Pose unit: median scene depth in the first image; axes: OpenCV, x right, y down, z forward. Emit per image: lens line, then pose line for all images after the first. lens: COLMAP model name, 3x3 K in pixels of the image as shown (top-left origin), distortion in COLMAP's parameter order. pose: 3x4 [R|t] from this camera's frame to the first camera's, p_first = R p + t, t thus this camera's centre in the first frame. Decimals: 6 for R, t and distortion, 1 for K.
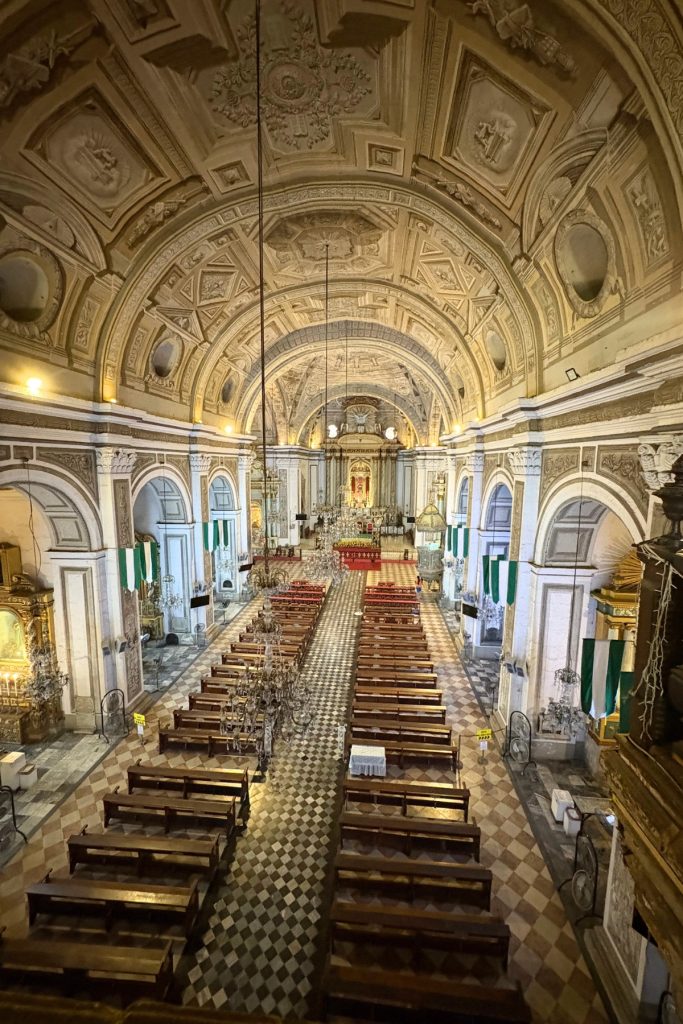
lens RADIAL K [[797.8, 0, 341.5], [0, 797.8, 512.0], [0, 0, 1]] dist [0.007688, -0.000417]
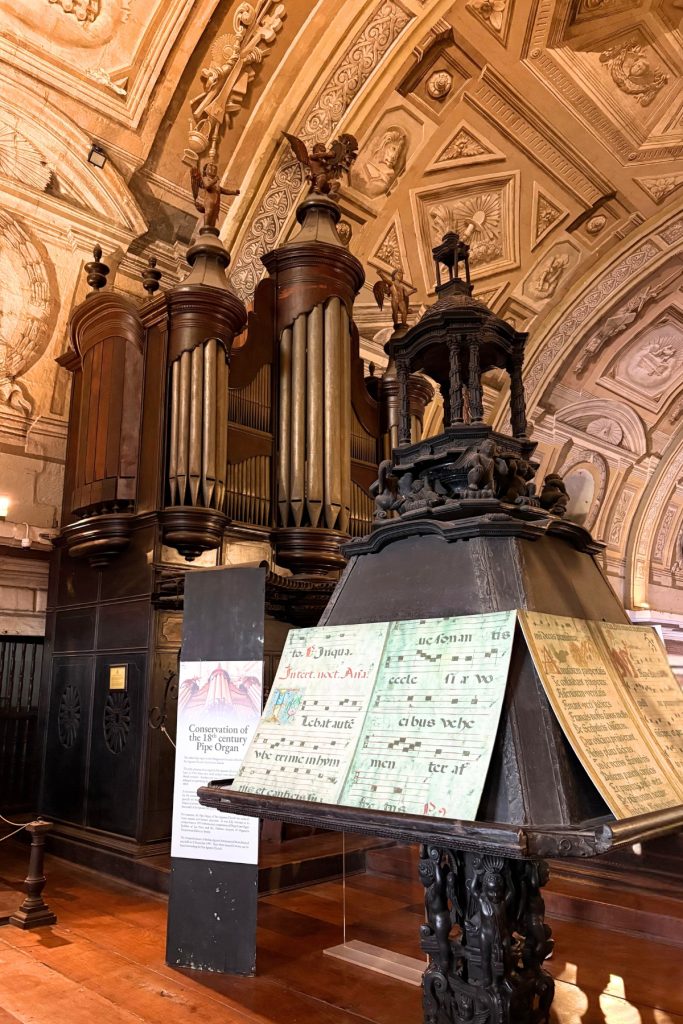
lens RADIAL K [[797.8, 0, 341.5], [0, 797.8, 512.0], [0, 0, 1]] dist [0.007688, -0.000417]
pose [[0.739723, -0.154335, -0.654974, 0.010038], [-0.032851, 0.963900, -0.264230, -0.012396], [0.672110, 0.216974, 0.707949, 0.208672]]
